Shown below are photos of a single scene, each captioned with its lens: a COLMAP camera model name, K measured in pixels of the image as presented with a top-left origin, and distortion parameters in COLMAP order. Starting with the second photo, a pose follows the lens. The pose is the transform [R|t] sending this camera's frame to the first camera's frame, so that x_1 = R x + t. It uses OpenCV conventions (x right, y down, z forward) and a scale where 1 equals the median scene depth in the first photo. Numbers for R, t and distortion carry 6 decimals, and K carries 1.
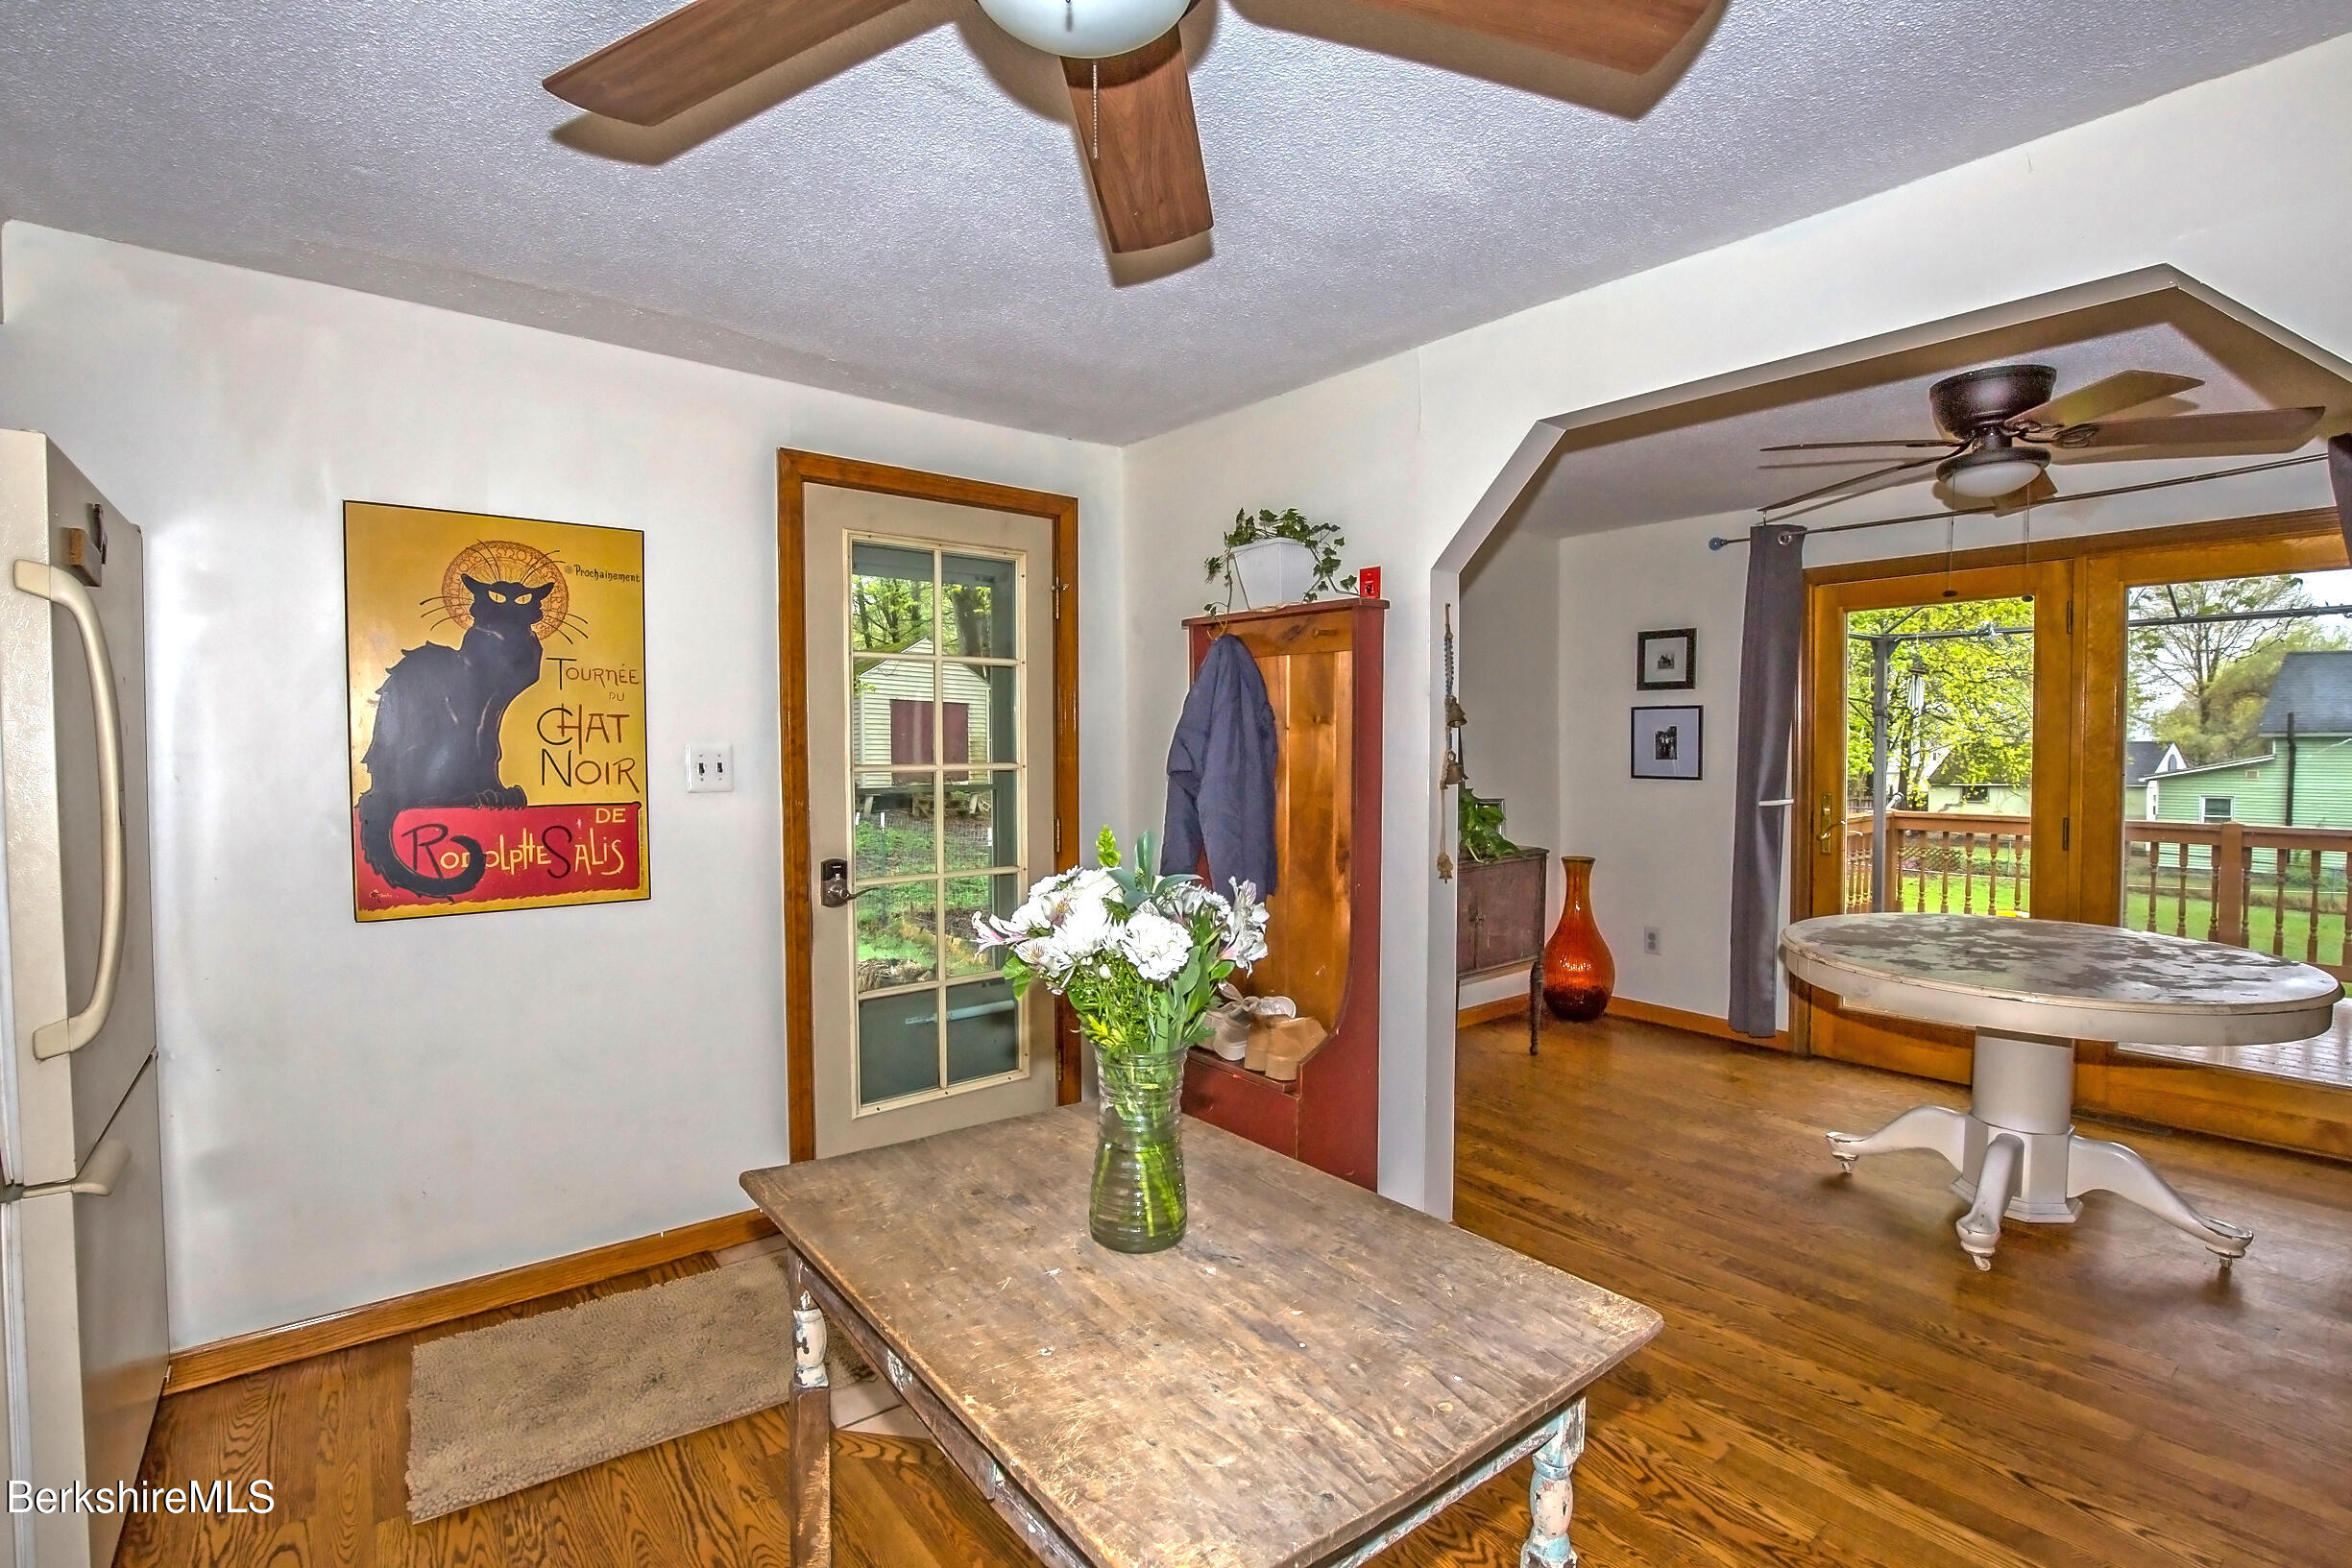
lens RADIAL K [[1060.1, 0, 1193.0], [0, 1060.1, 786.5], [0, 0, 1]] dist [-0.018148, -0.000121]
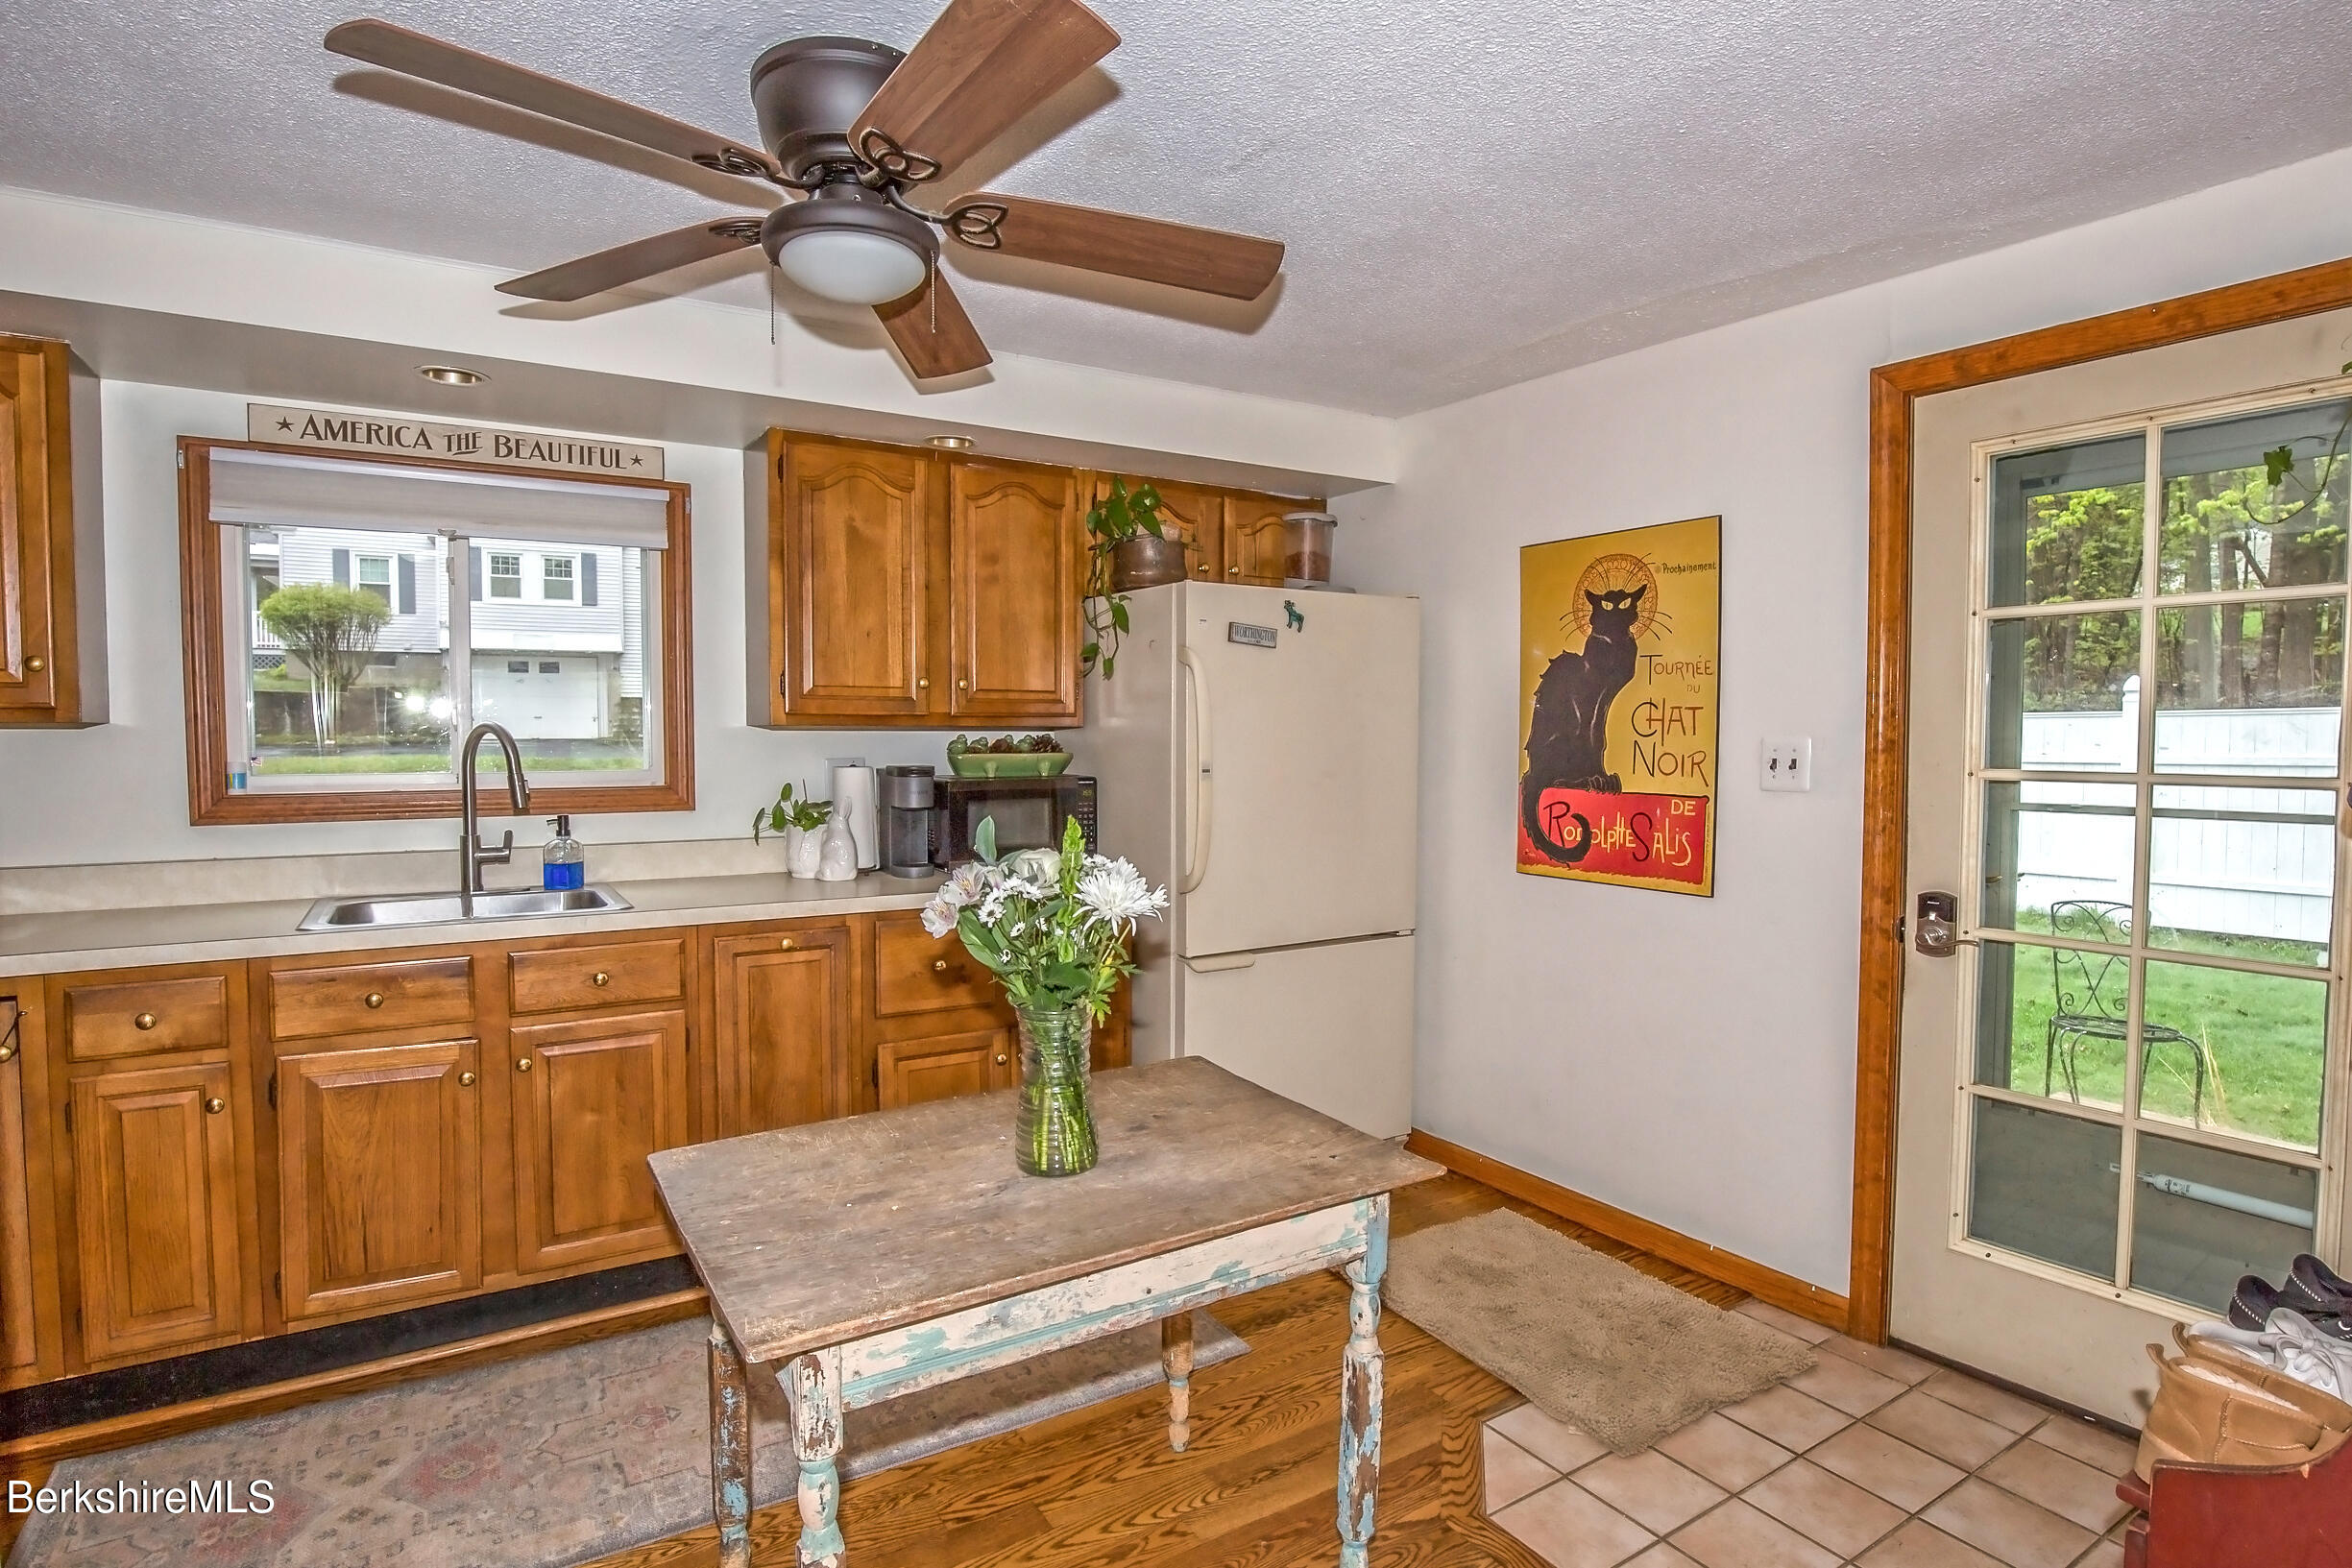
lens RADIAL K [[1188.4, 0, 1167.9], [0, 1188.4, 788.3], [0, 0, 1]] dist [-0.025662, 0.000308]
pose [[-0.091082, 0.054064, -0.994375, 0.645418], [-0.037294, 0.997640, 0.057658, -0.039417], [0.995145, 0.042335, -0.088851, 0.642475]]
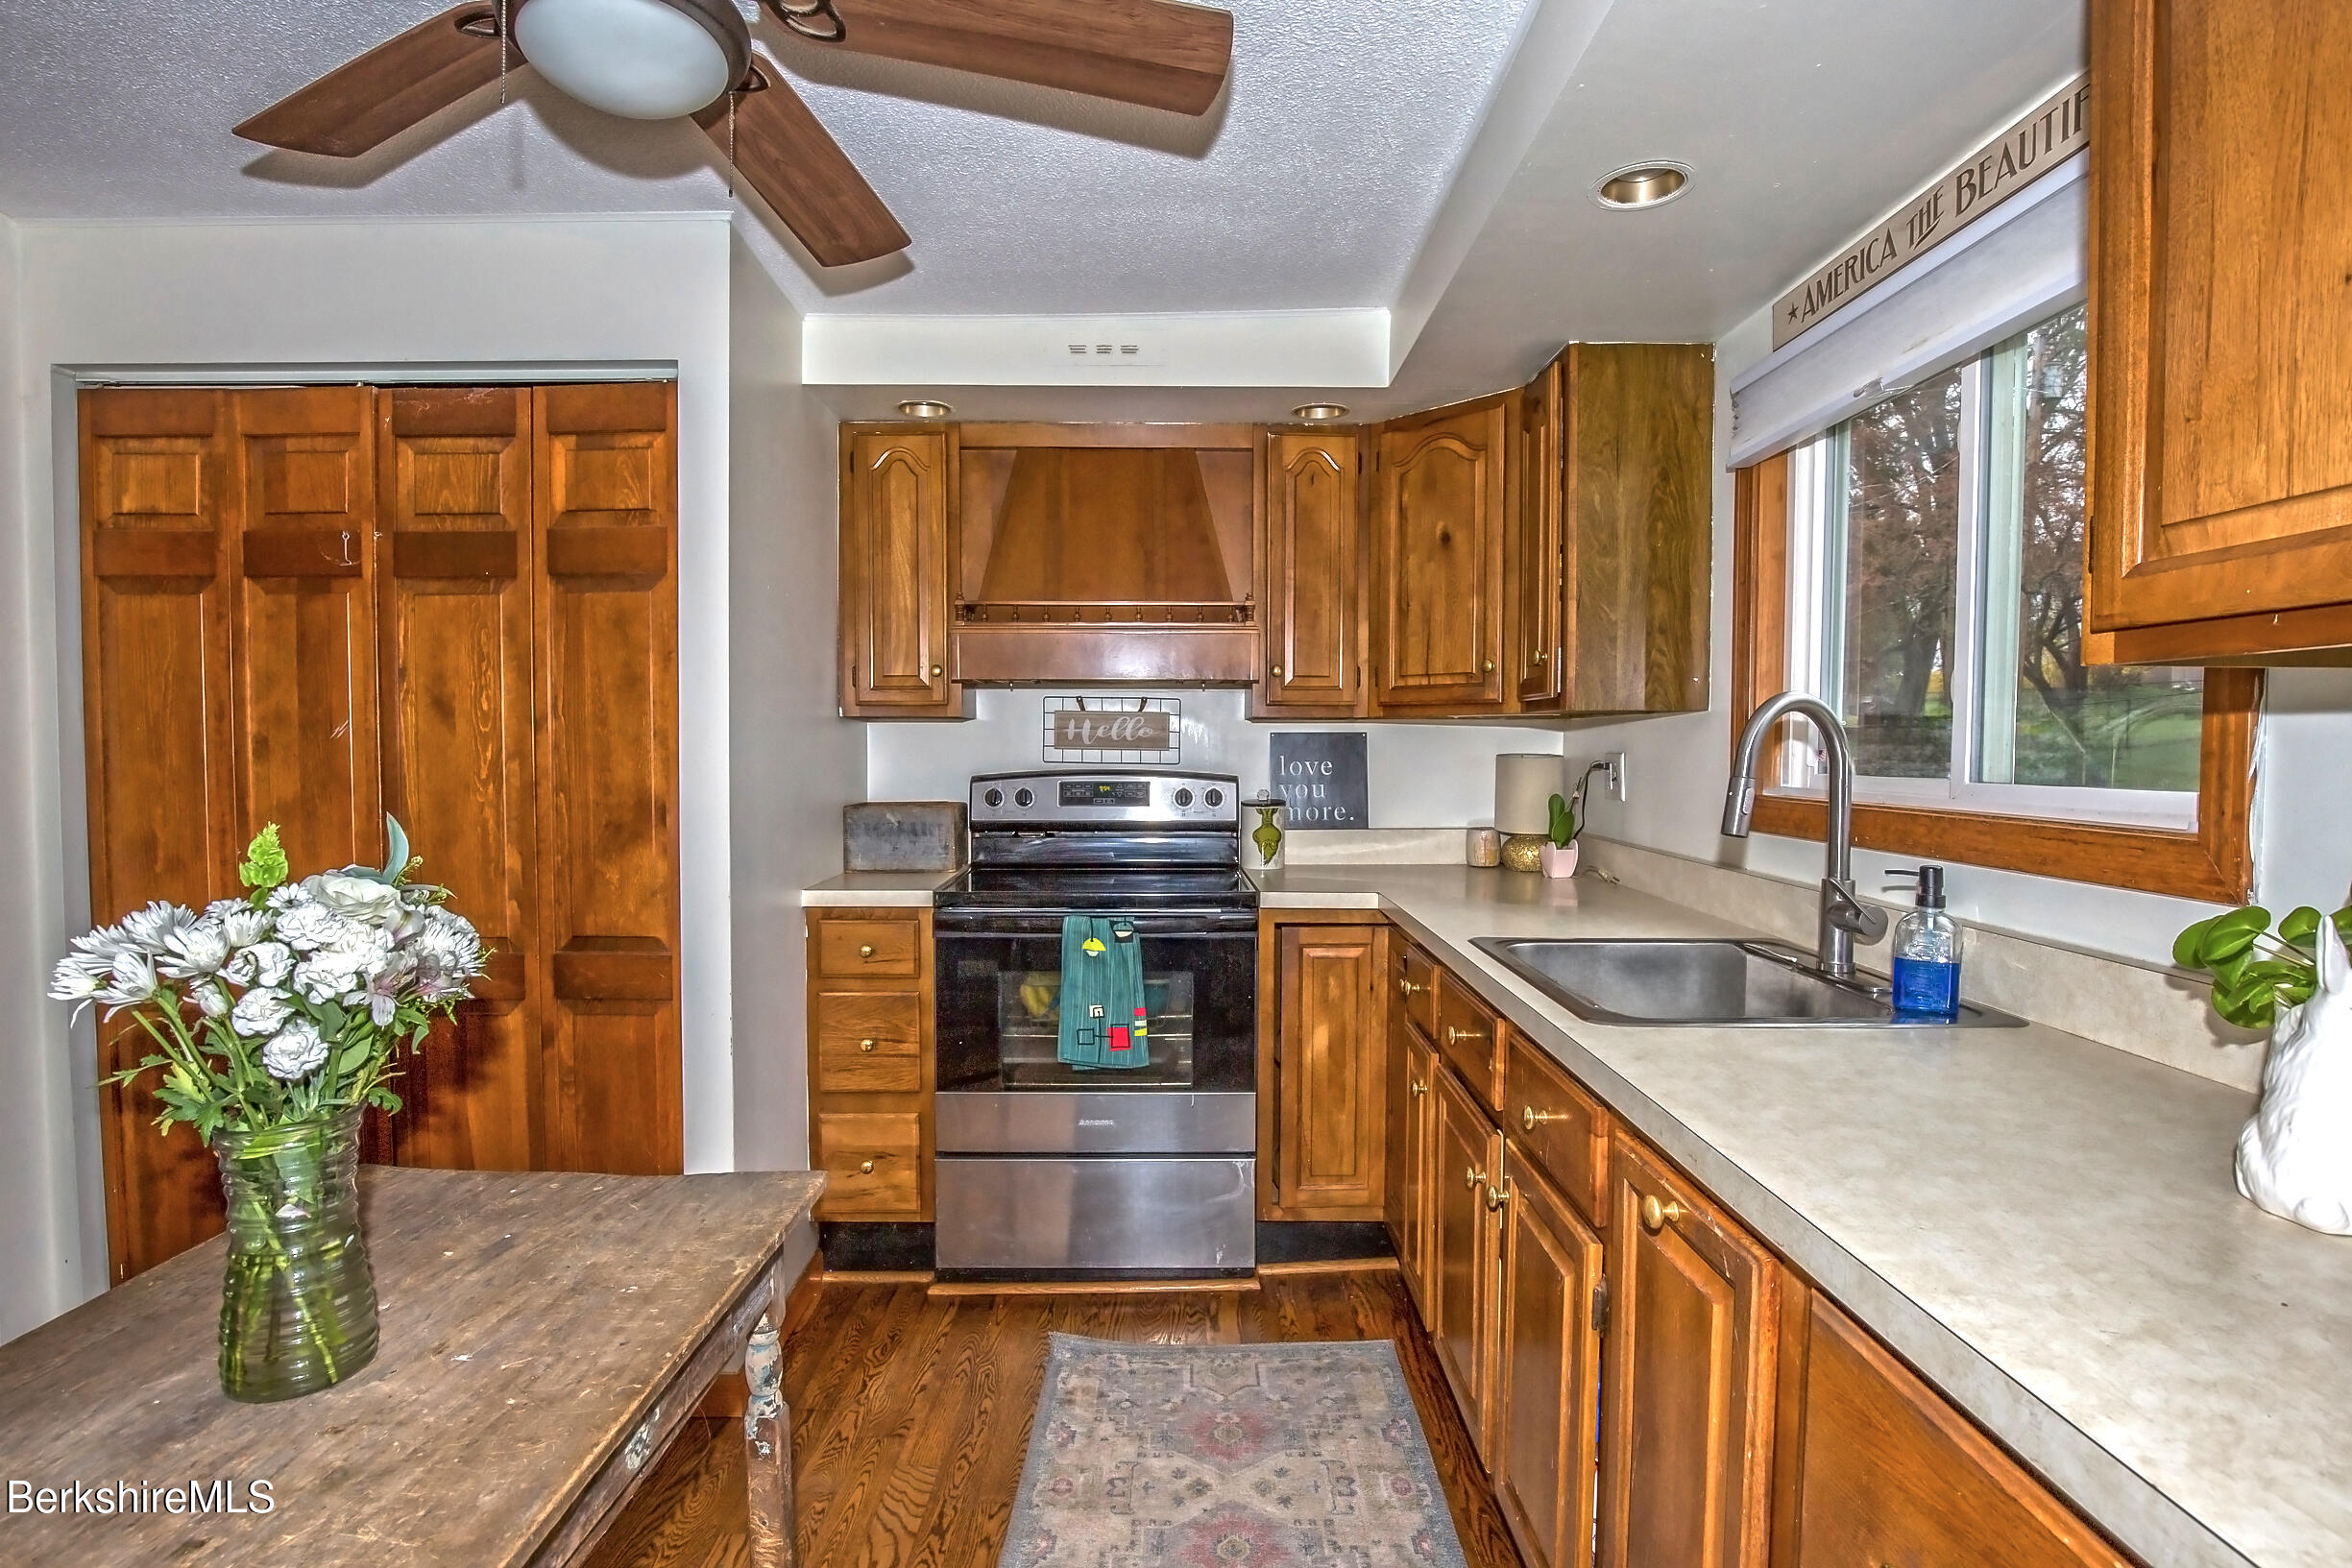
lens RADIAL K [[1132.5, 0, 1188.3], [0, 1132.5, 781.1], [0, 0, 1]] dist [-0.040939, 0.007633]
pose [[-0.791506, -0.016138, 0.610949, -0.511835], [0.027046, 0.997747, 0.061394, -0.012510], [-0.610563, 0.065118, -0.789286, 0.622017]]
